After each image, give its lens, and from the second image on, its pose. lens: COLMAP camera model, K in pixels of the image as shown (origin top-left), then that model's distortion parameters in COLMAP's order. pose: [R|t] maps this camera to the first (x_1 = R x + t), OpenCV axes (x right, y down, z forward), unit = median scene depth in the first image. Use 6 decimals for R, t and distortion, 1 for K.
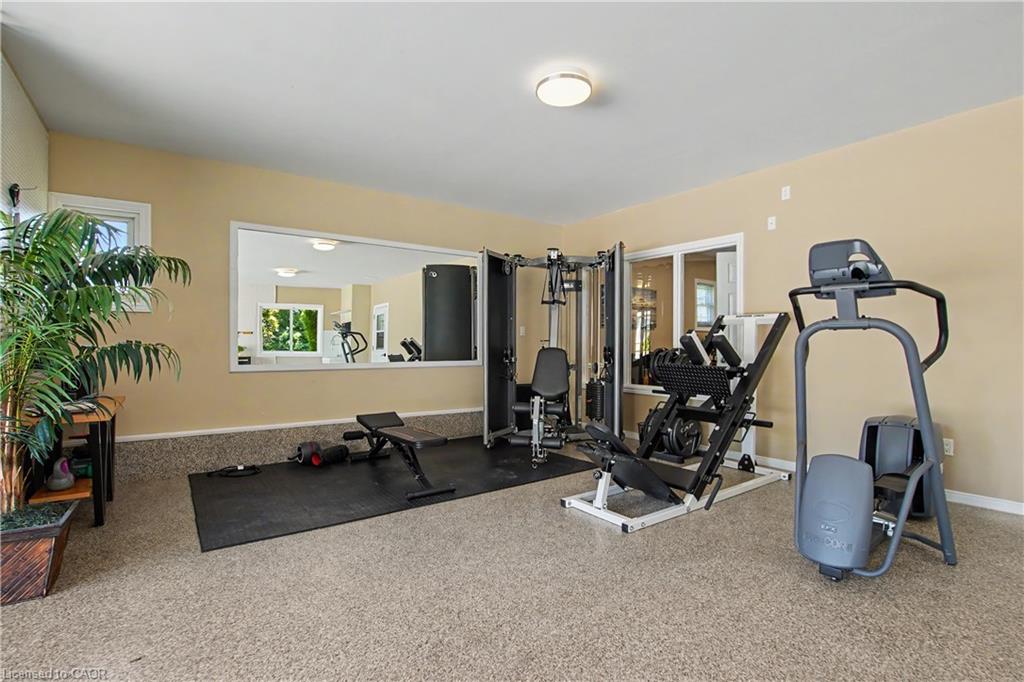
lens RADIAL K [[484.1, 0, 516.5], [0, 484.1, 345.2], [0, 0, 1]] dist [-0.034918, 0.004005]
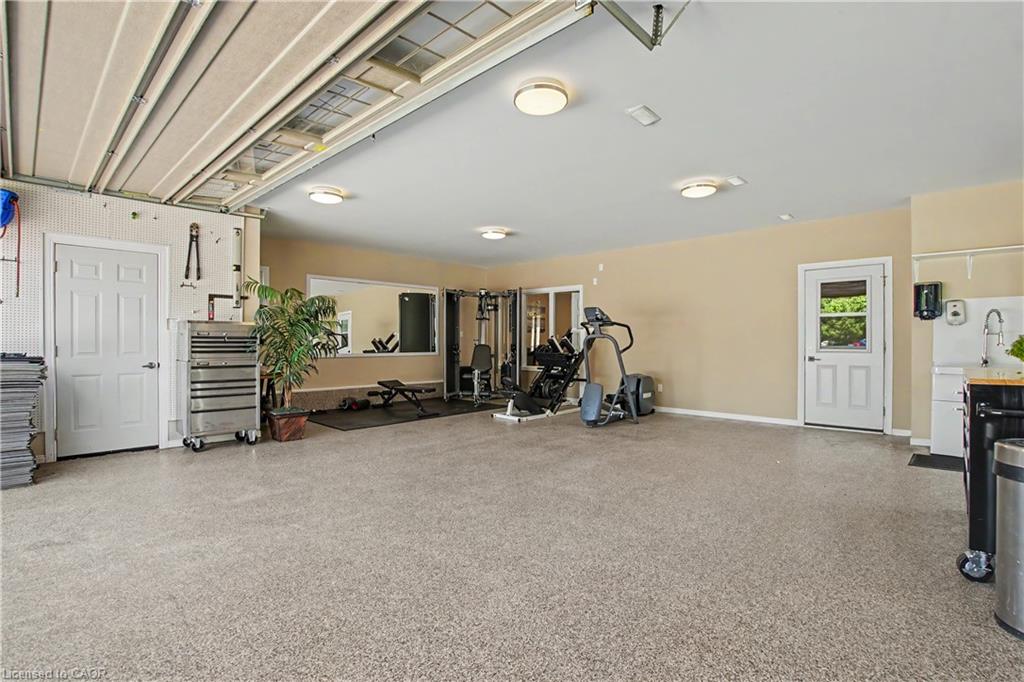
lens RADIAL K [[484.1, 0, 512.4], [0, 484.1, 341.5], [0, 0, 1]] dist [-0.034918, 0.004005]
pose [[0.984151, -0.000252, 0.177335, -0.132425], [0.000145, 1.000000, 0.000617, -0.007160], [-0.177335, -0.000581, 0.984150, -0.767664]]
